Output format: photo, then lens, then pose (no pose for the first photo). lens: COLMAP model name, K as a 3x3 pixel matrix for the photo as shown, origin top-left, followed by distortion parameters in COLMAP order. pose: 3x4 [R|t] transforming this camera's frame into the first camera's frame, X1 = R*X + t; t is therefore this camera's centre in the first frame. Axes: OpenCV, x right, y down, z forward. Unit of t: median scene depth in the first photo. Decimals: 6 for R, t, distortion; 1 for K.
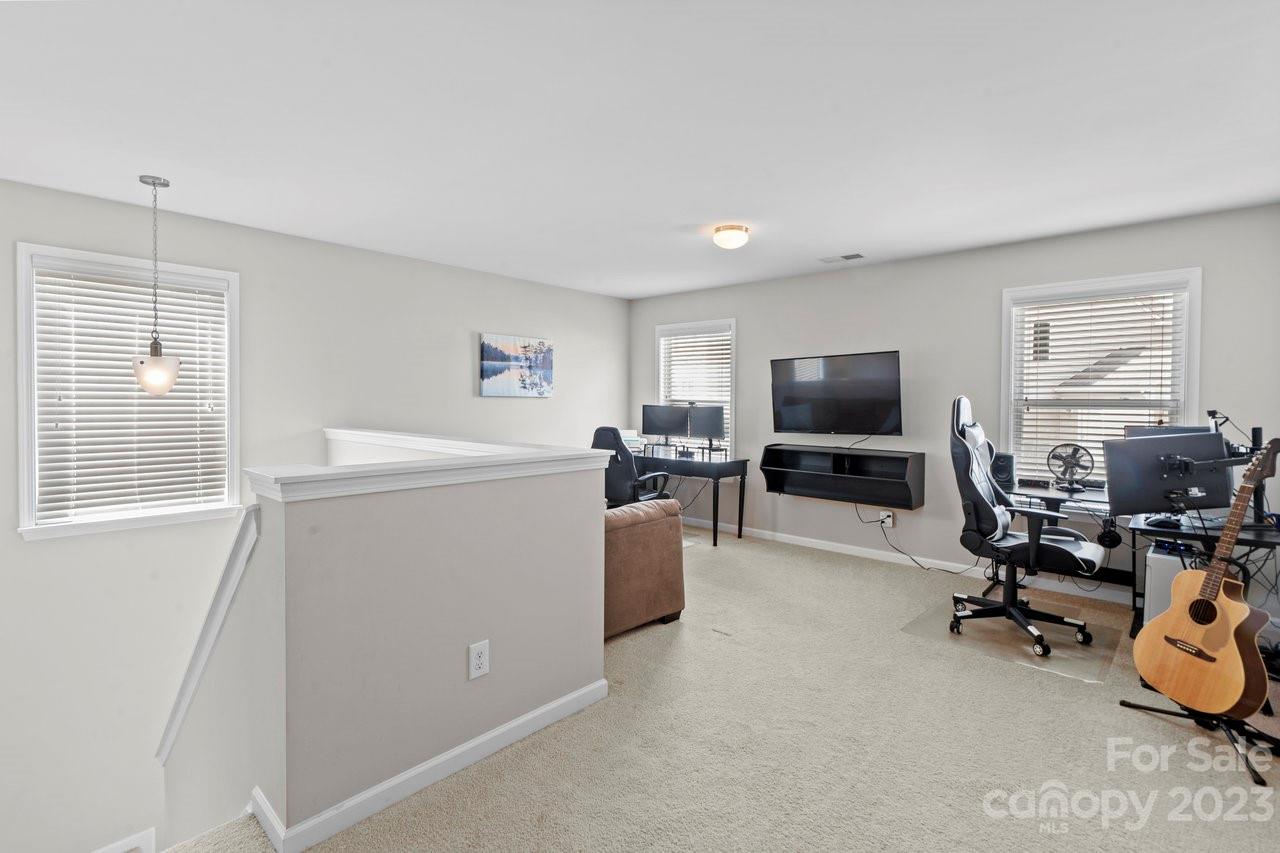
lens RADIAL K [[582.1, 0, 640.6], [0, 582.1, 420.3], [0, 0, 1]] dist [0.001678, 0.000067]
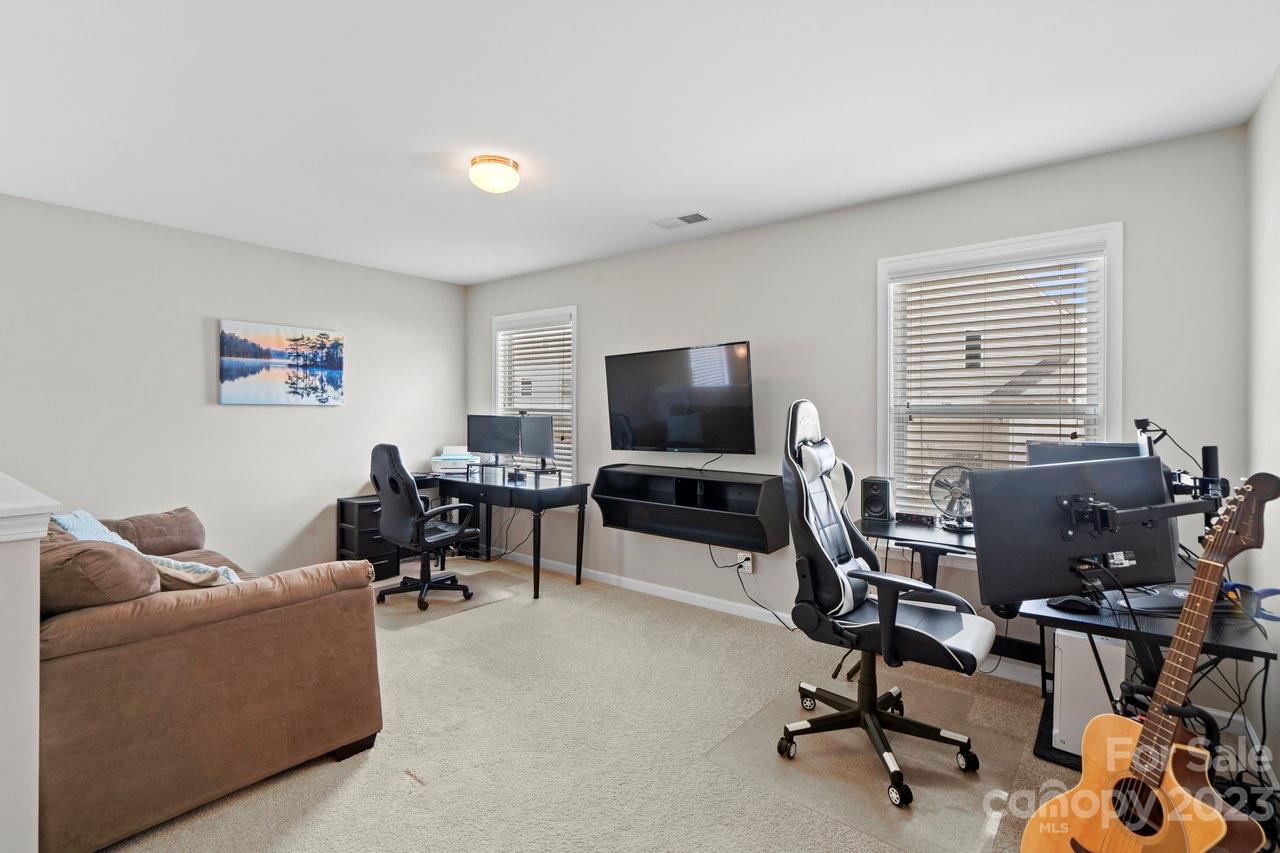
lens RADIAL K [[596.8, 0, 631.2], [0, 596.8, 421.2], [0, 0, 1]] dist [-0.001946, 0.000105]
pose [[0.997281, -0.004678, 0.073546, 0.267299], [0.005915, 0.999845, -0.016612, -0.005182], [-0.073457, 0.017002, 0.997153, 0.278754]]
